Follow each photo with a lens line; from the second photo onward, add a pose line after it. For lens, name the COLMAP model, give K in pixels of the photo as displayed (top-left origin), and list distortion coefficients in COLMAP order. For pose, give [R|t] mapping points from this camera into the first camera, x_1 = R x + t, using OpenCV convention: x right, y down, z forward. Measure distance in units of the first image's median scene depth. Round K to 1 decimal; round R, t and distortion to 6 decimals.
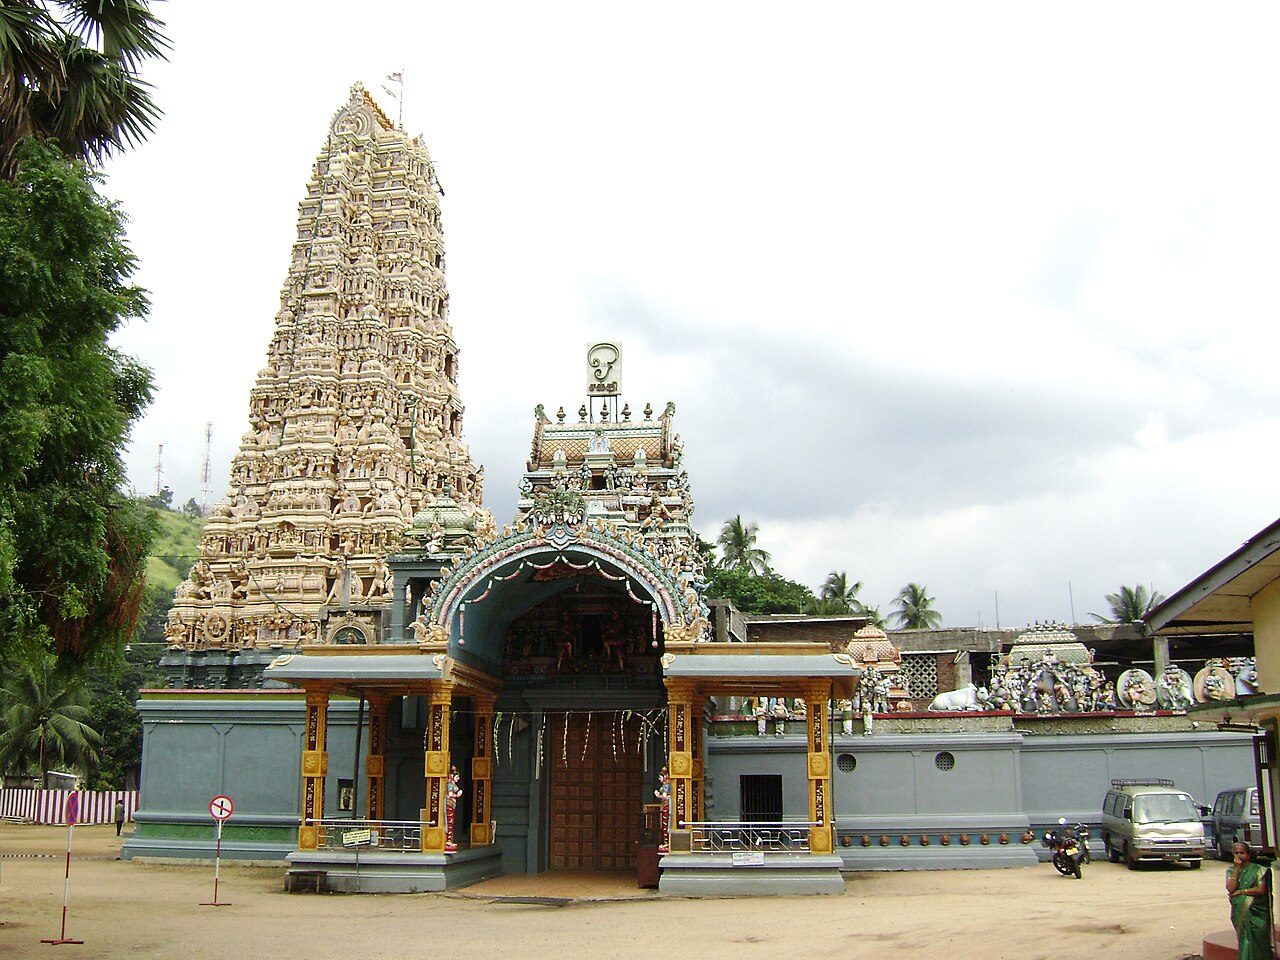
lens RADIAL K [[1203.0, 0, 640.0], [0, 1203.0, 480.0], [0, 0, 1]] dist [-0.101475, -0.005709]
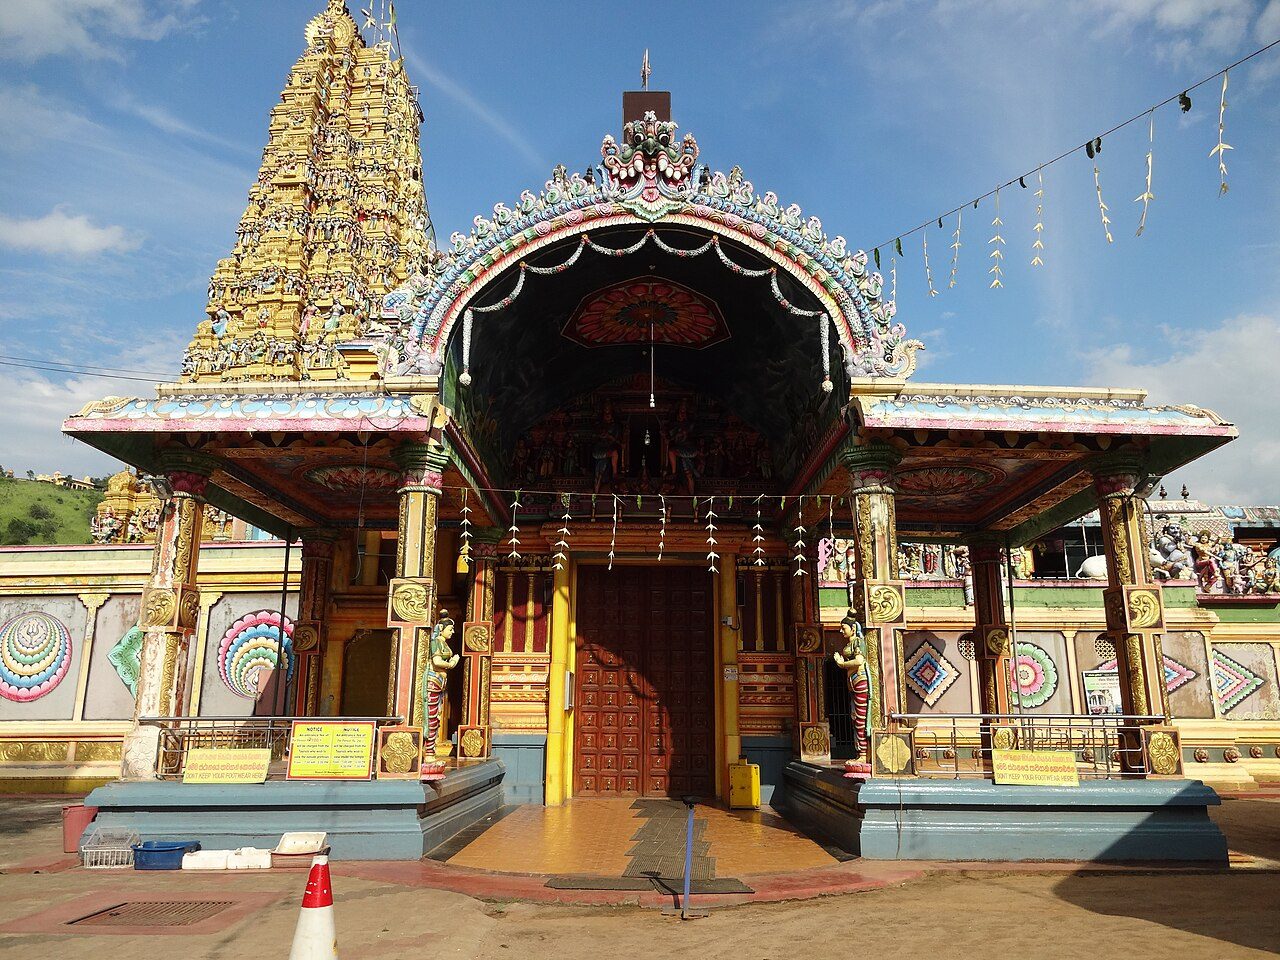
lens RADIAL K [[881.6, 0, 640.0], [0, 881.6, 480.0], [0, 0, 1]] dist [0.002008, 0.002008]
pose [[0.995044, 0.029587, 0.094935, -0.106400], [-0.028511, 0.999513, -0.012668, 0.182386], [-0.095263, 0.009899, 0.995403, 0.592832]]
